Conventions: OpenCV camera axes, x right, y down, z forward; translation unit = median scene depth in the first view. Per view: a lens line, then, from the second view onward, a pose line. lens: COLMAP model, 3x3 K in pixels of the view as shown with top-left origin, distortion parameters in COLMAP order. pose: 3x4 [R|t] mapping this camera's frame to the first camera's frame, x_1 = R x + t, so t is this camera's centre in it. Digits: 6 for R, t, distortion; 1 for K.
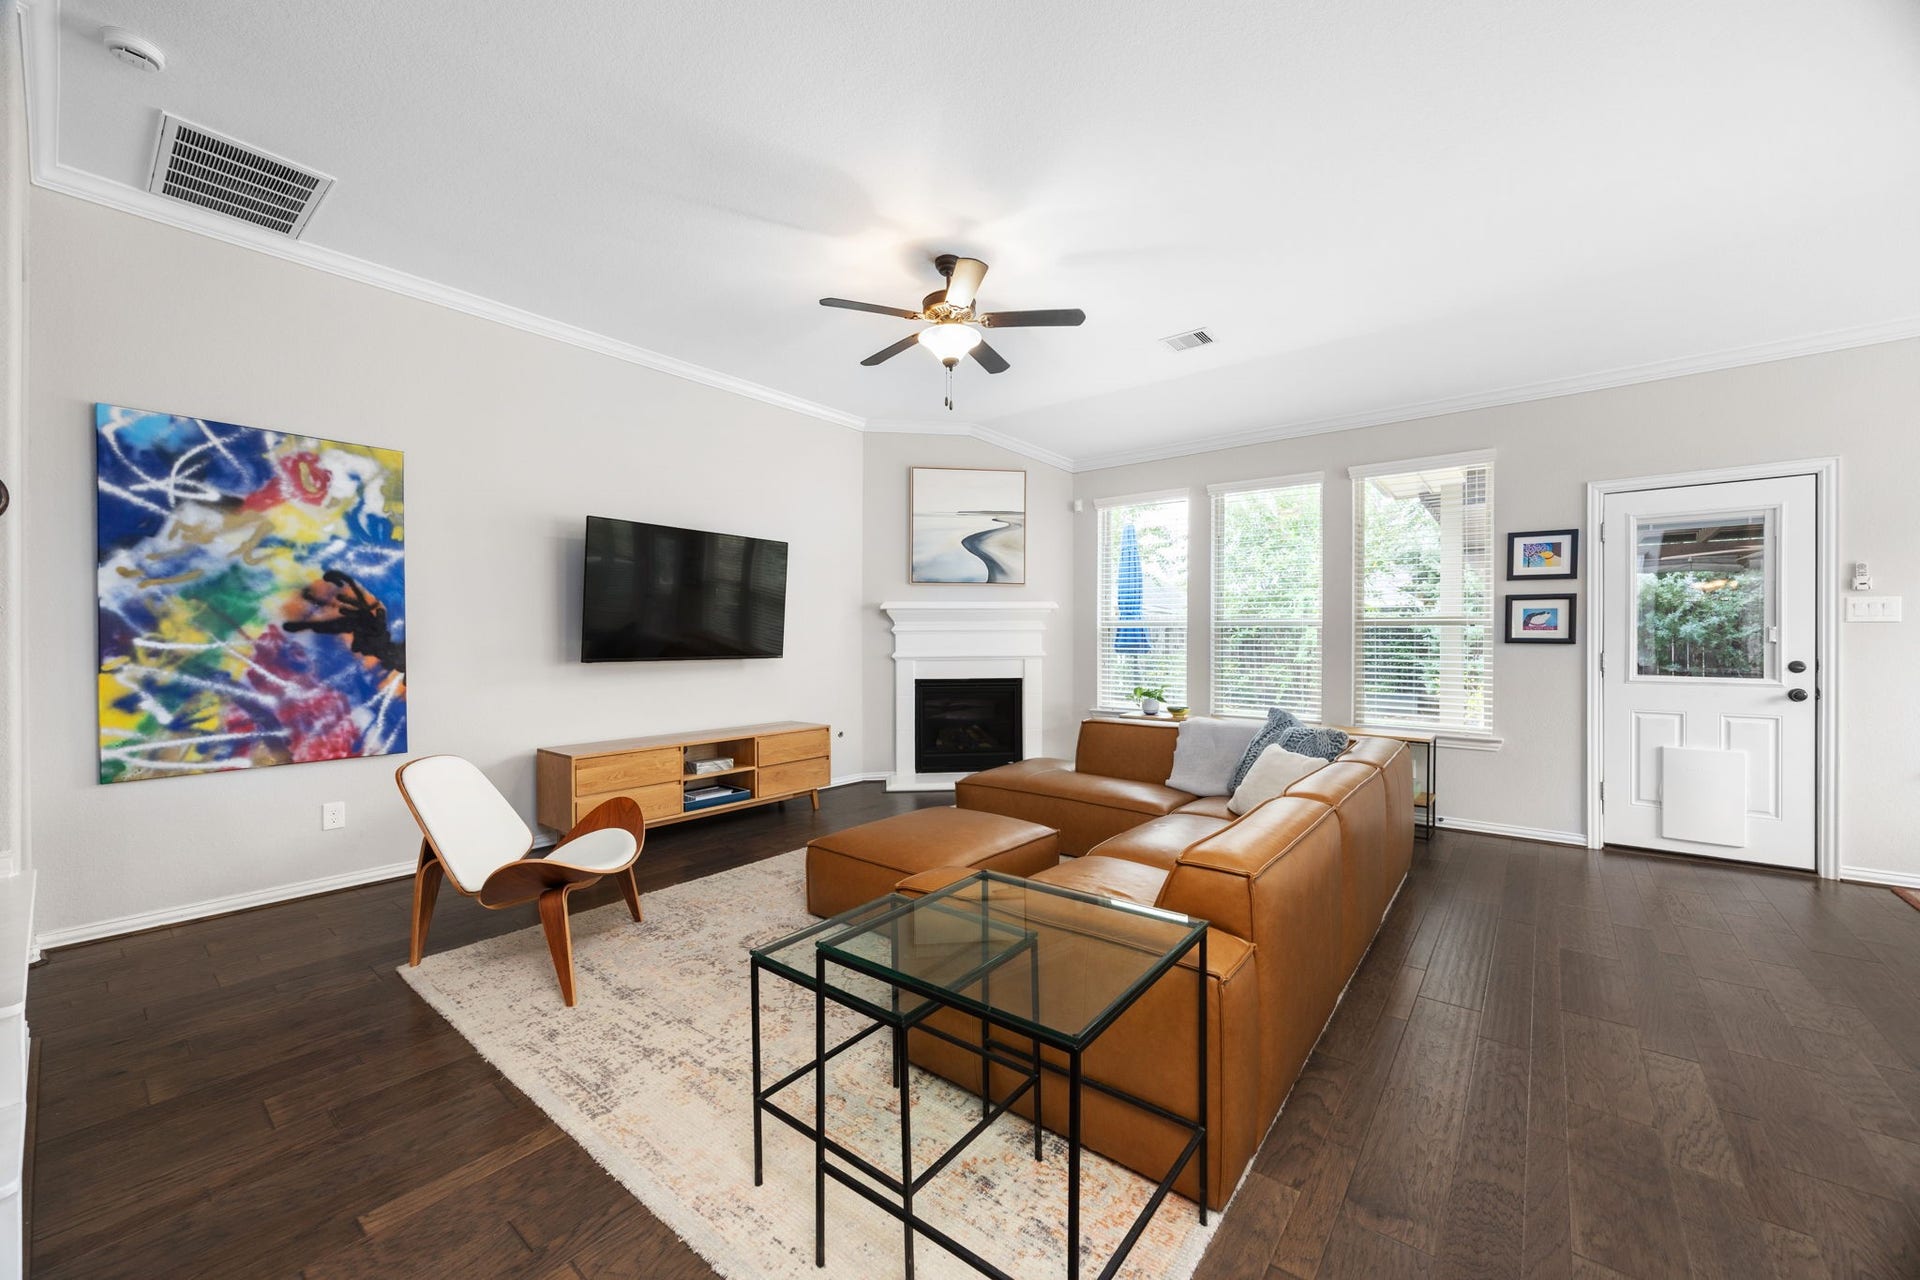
lens RADIAL K [[728.7, 0, 961.5], [0, 728.7, 642.8], [0, 0, 1]] dist [-0.002096, -0.000389]
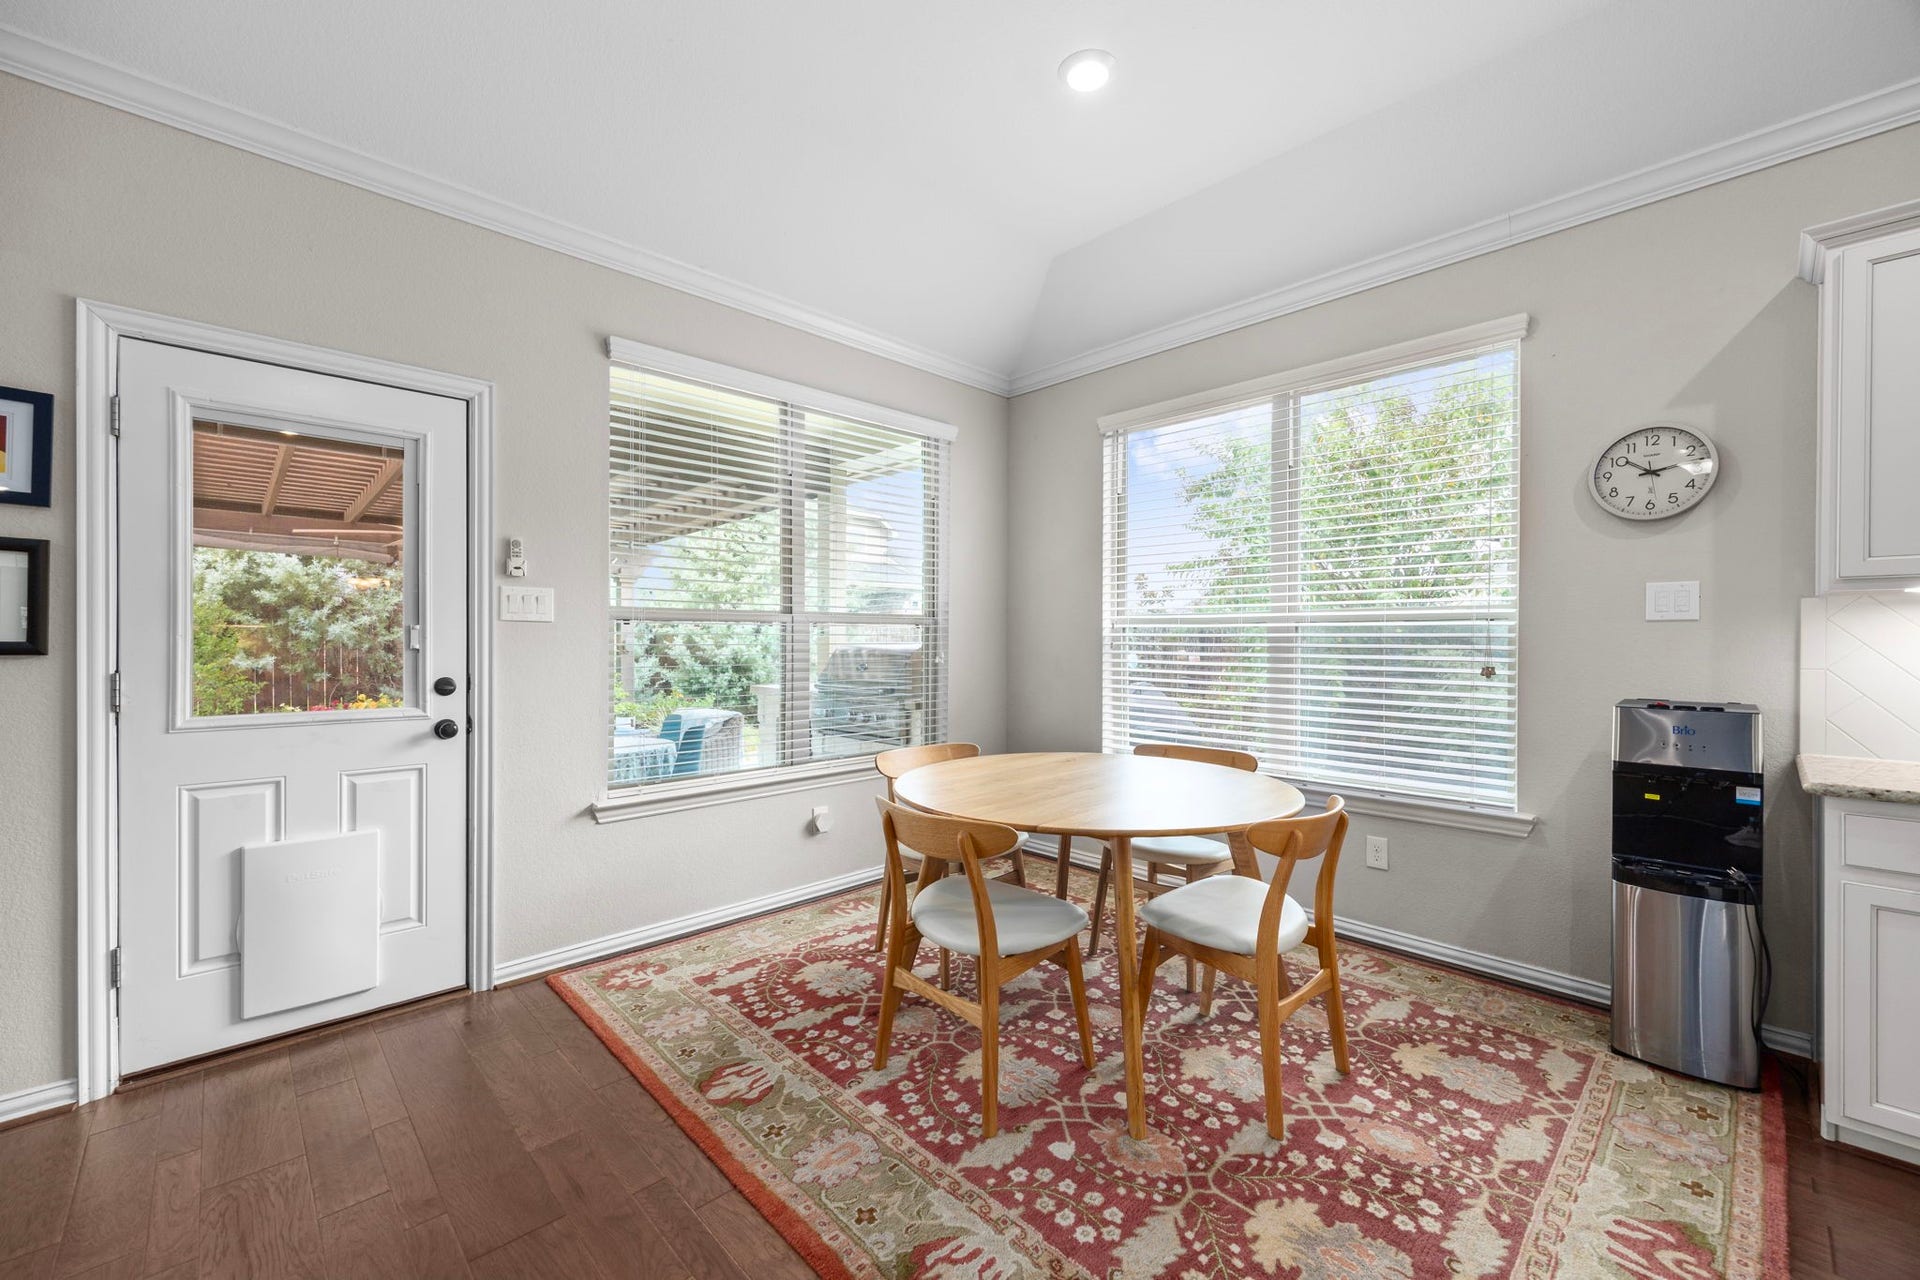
lens RADIAL K [[773.5, 0, 959.6], [0, 773.5, 641.1], [0, 0, 1]] dist [0.001187, -0.000226]
pose [[0.125027, 0.002804, 0.992149, 0.457980], [0.001254, 0.999995, -0.002985, -0.004878], [-0.992153, 0.001617, 0.125022, 0.401348]]
